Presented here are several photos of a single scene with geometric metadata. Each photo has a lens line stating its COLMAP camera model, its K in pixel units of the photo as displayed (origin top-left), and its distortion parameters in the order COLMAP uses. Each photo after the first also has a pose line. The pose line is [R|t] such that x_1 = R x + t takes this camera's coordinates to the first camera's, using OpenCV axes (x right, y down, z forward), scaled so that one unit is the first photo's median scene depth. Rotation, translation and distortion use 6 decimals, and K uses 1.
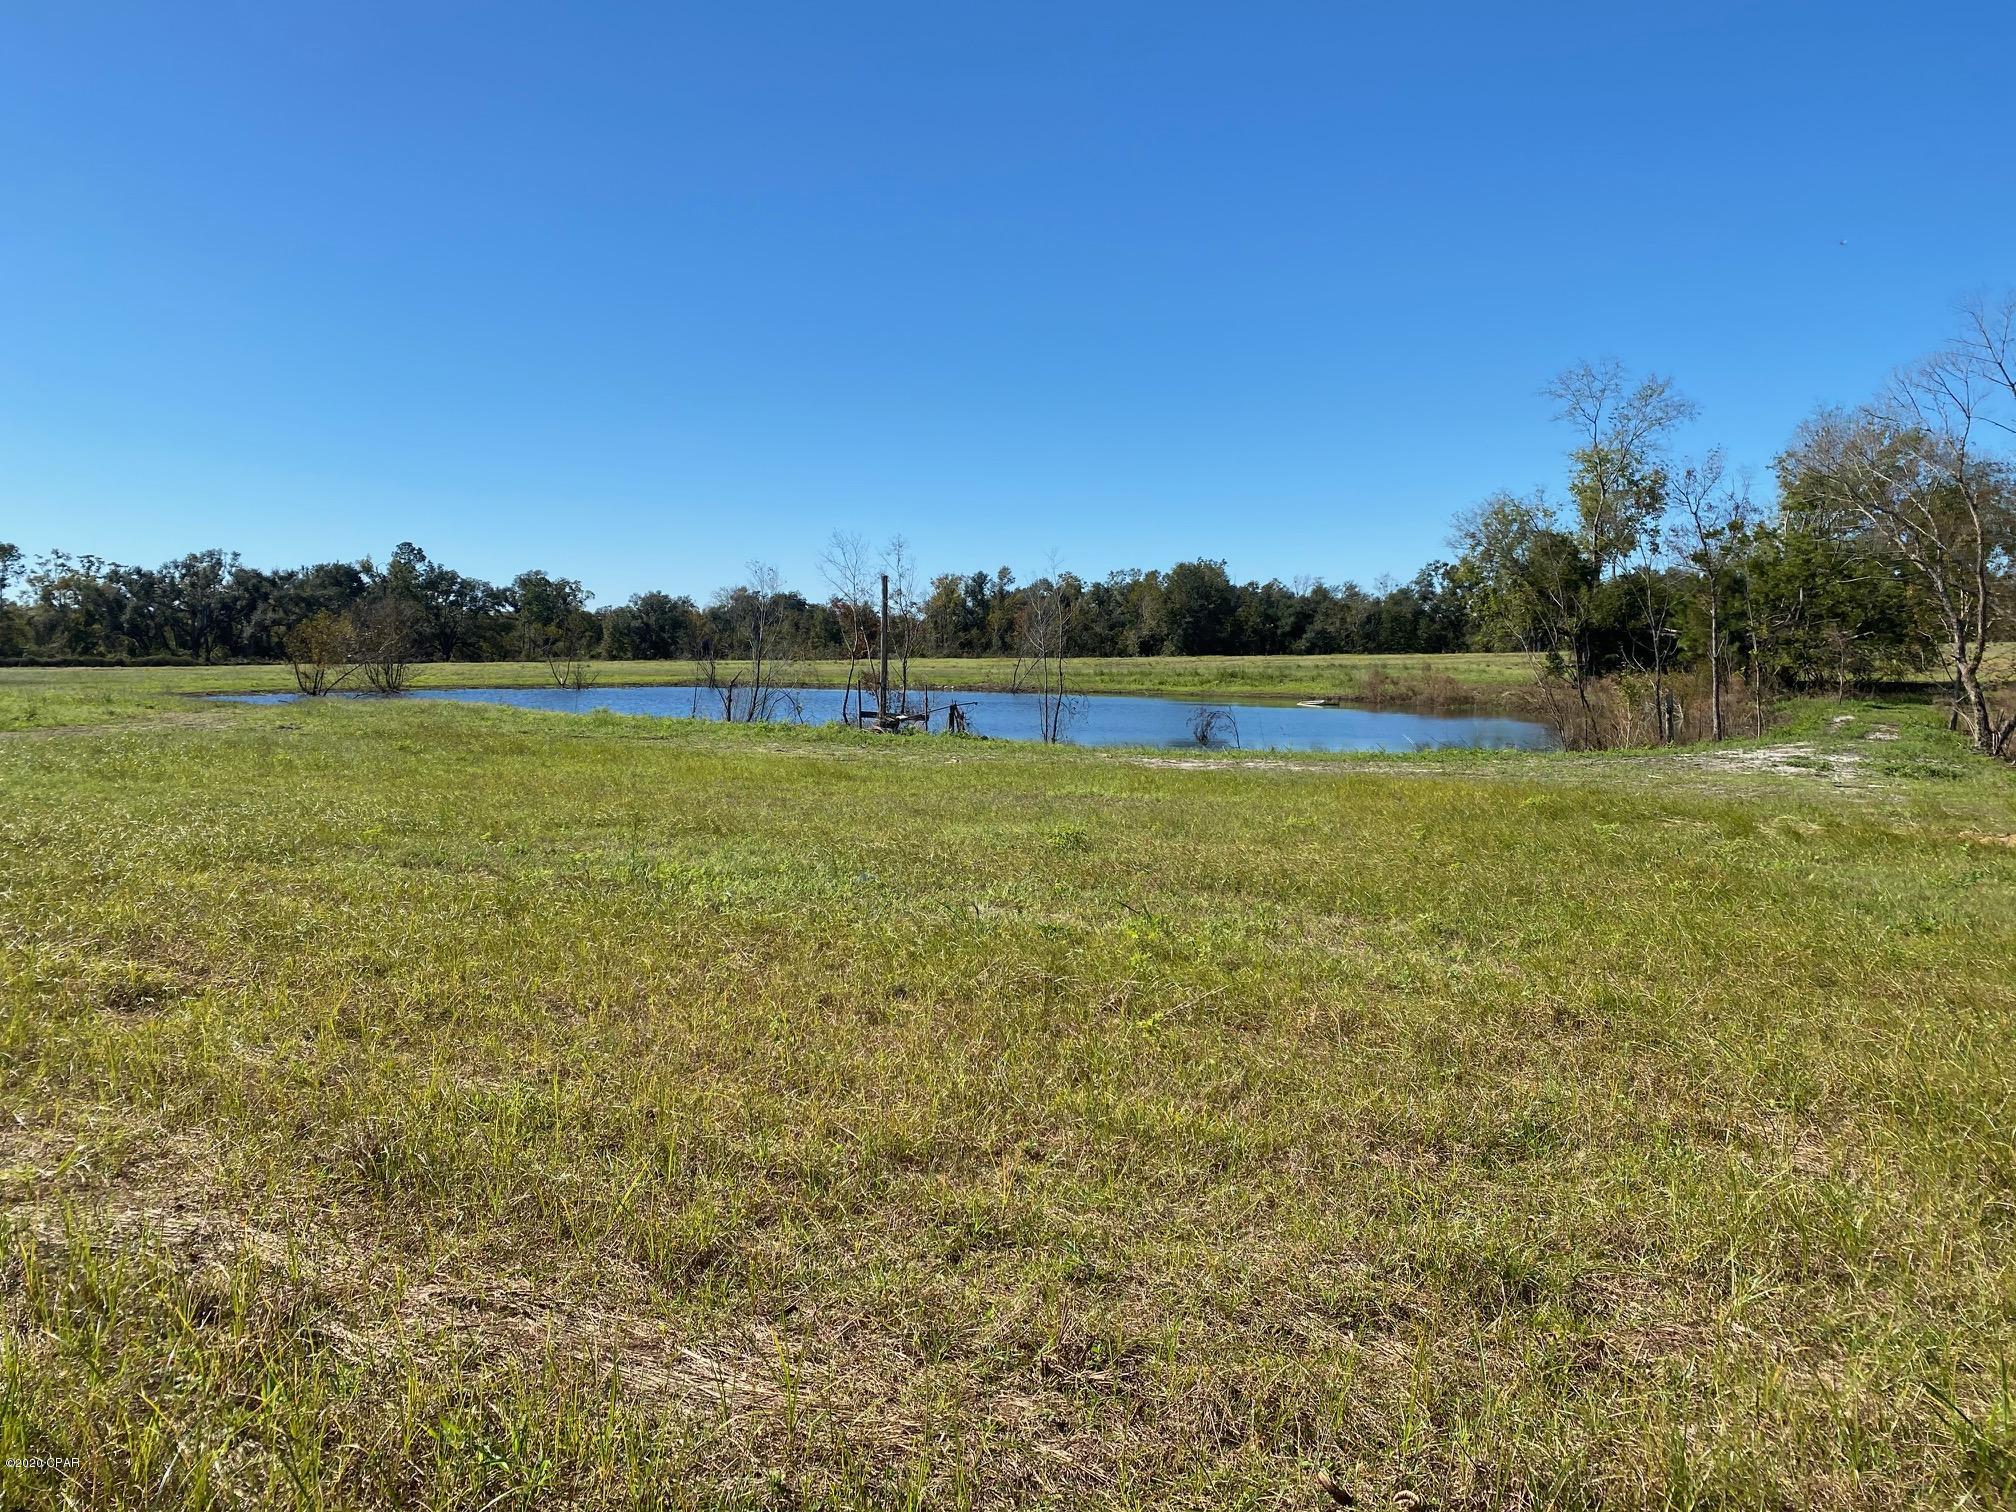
lens RADIAL K [[1516.3, 0, 978.9], [0, 1516.3, 756.2], [0, 0, 1]] dist [0.070582, -0.081089]
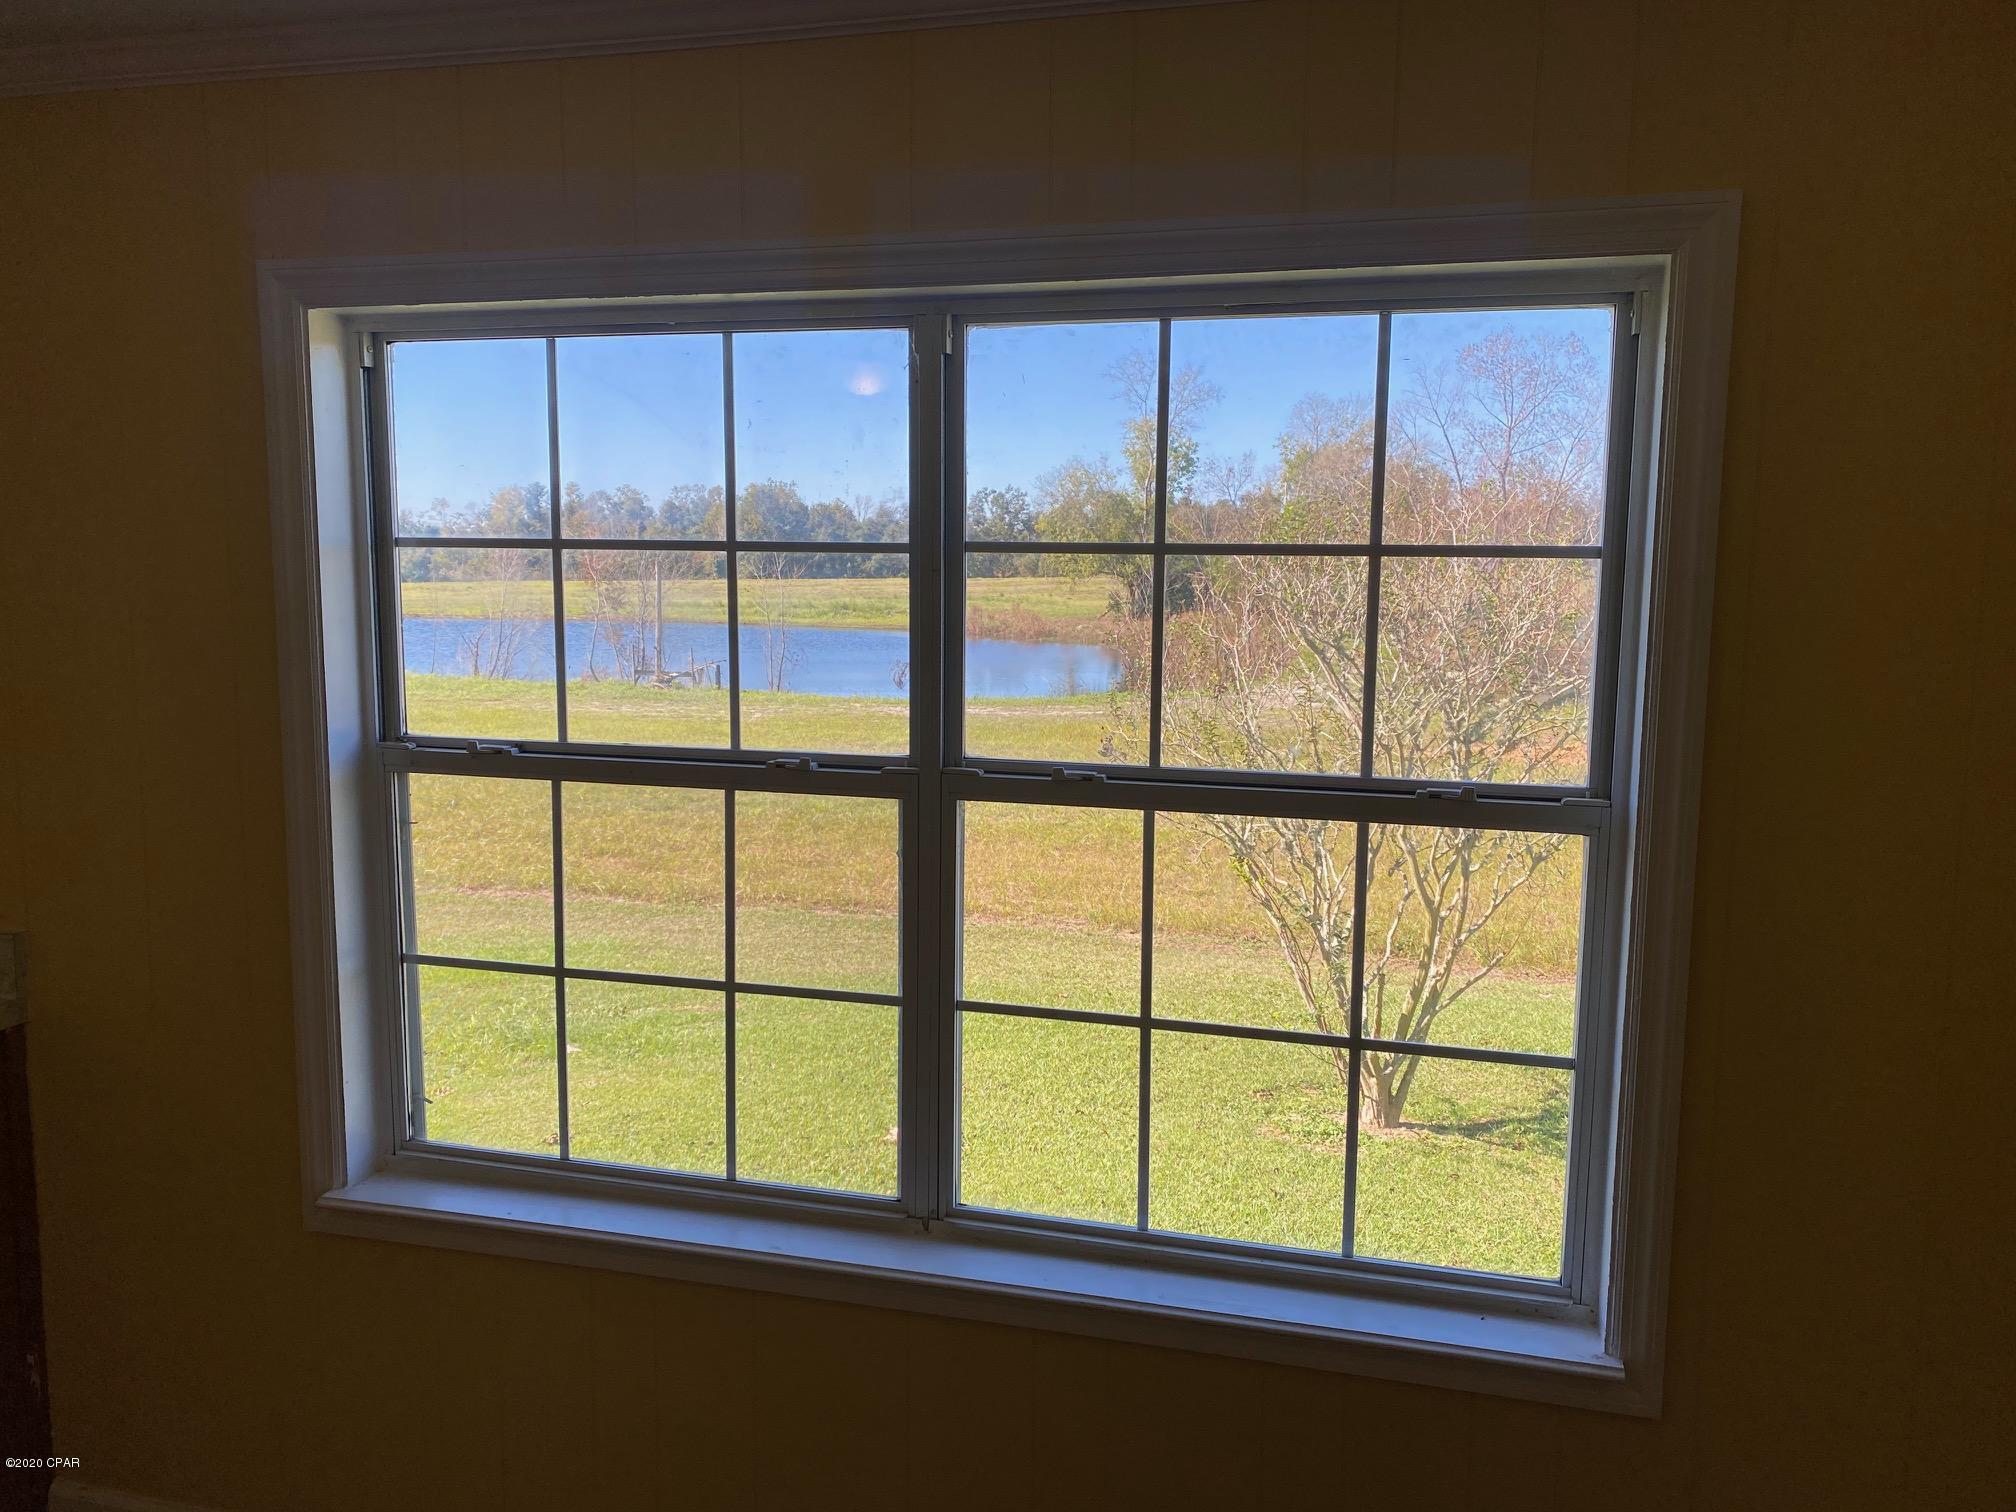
lens RADIAL K [[1516.3, 0, 980.4], [0, 1516.3, 750.9], [0, 0, 1]] dist [0.070582, -0.081089]
pose [[0.955749, -0.031613, 0.292480, -0.027155], [0.015015, 0.998156, 0.058820, -0.005039], [-0.293800, -0.051826, 0.954461, -0.040431]]
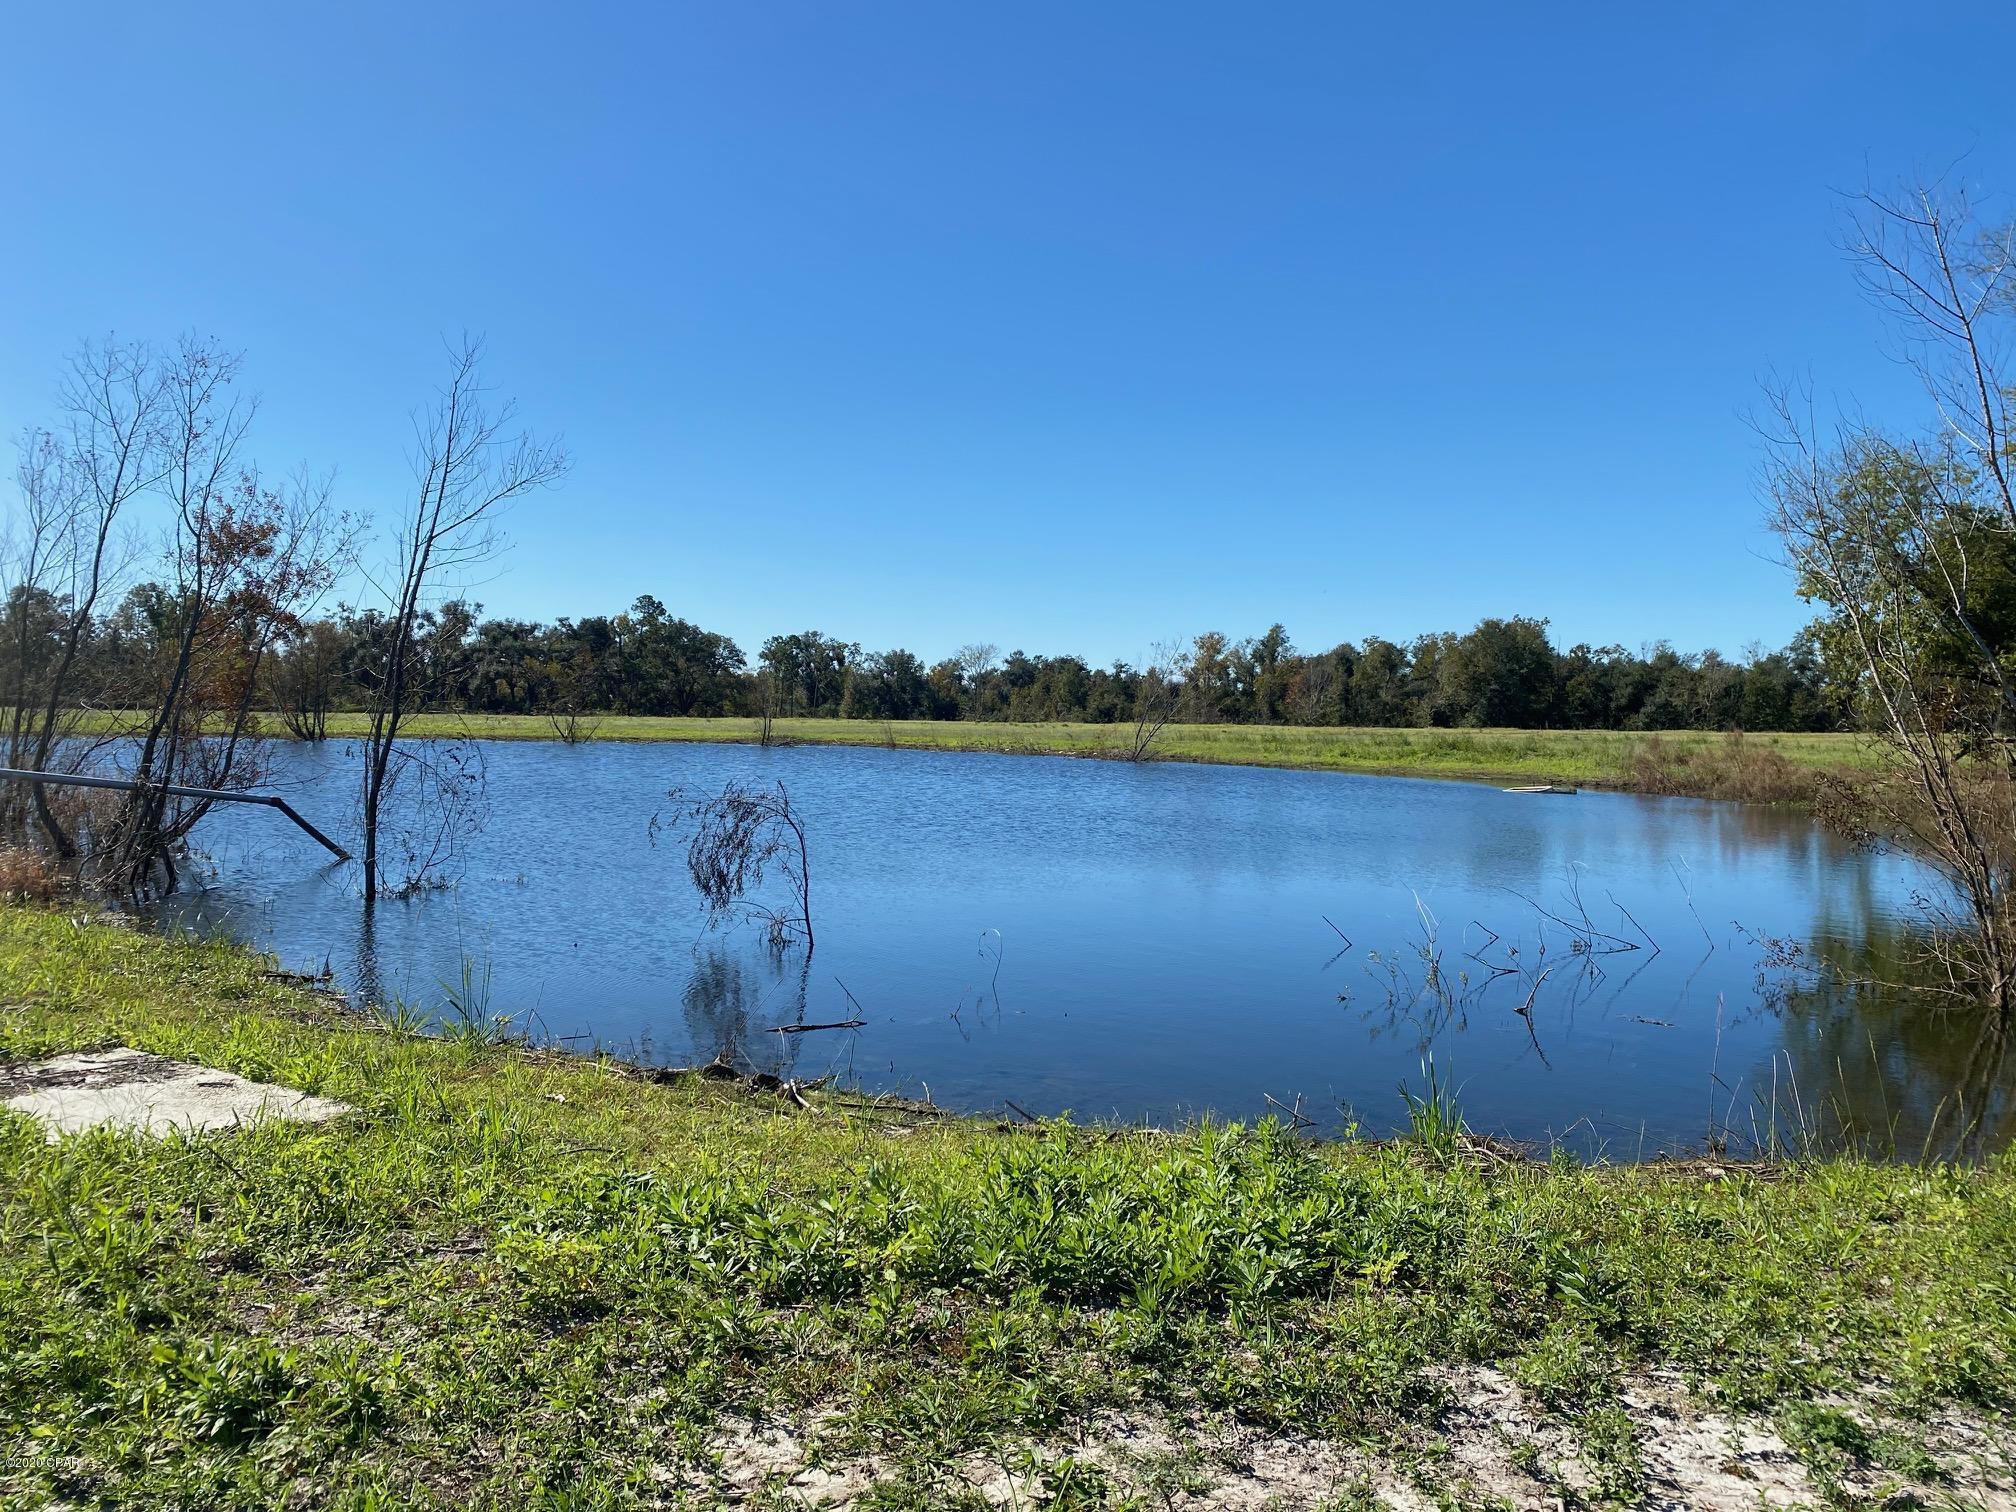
lens RADIAL K [[1516.3, 0, 1023.6], [0, 1516.3, 763.4], [0, 0, 1]] dist [0.070582, -0.081089]
pose [[0.980788, 0.026466, -0.193273, 0.046103], [-0.034892, 0.998577, -0.040321, -0.004648], [0.191931, 0.046290, 0.980316, 0.121469]]
